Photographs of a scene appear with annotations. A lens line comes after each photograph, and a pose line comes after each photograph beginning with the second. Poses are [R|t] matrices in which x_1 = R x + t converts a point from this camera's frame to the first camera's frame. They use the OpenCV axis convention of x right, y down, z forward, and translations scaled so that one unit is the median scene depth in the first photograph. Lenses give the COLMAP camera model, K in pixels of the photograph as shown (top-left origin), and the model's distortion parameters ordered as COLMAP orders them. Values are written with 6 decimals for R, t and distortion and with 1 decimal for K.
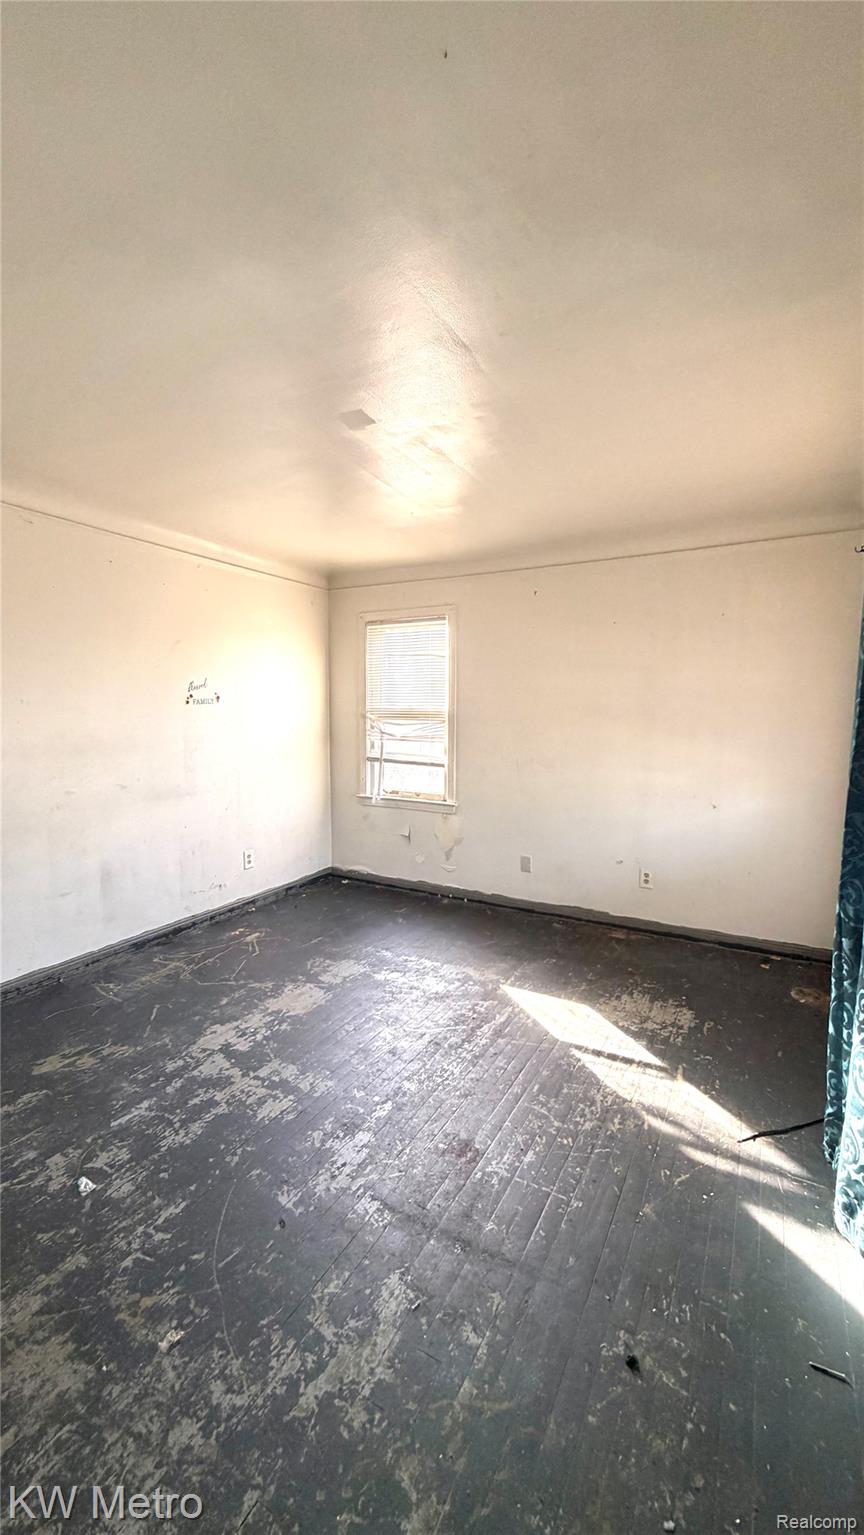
lens RADIAL K [[610.6, 0, 431.8], [0, 610.6, 764.7], [0, 0, 1]] dist [0.002001, 0.000032]
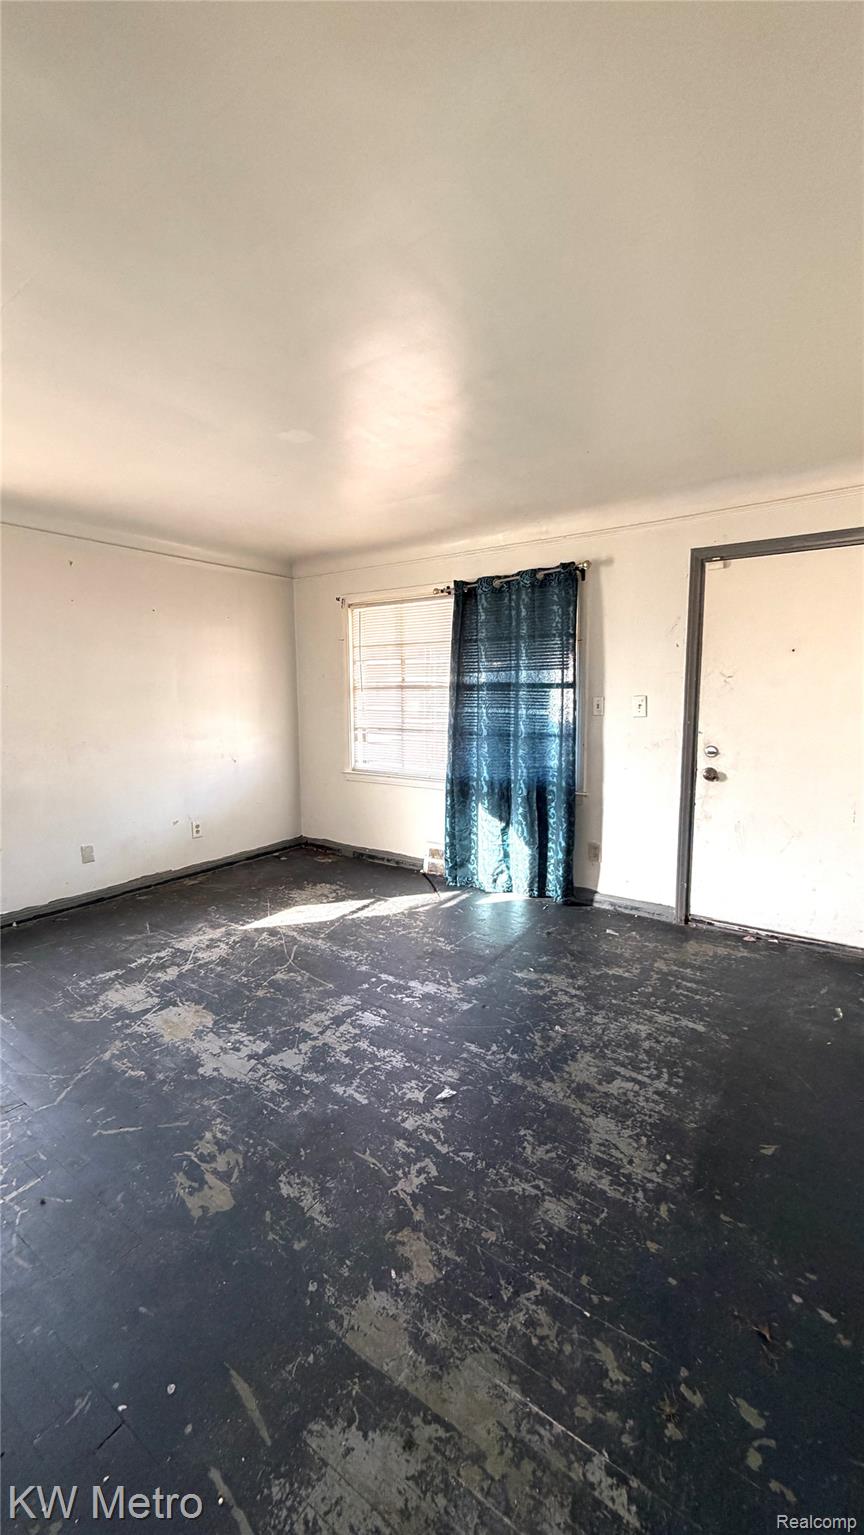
lens RADIAL K [[610.6, 0, 431.8], [0, 610.6, 764.7], [0, 0, 1]] dist [0.002001, 0.000032]
pose [[0.089834, -0.124281, 0.988172, -1.198083], [0.089291, 0.989193, 0.116292, -0.060647], [-0.991946, 0.077788, 0.099960, 0.619907]]
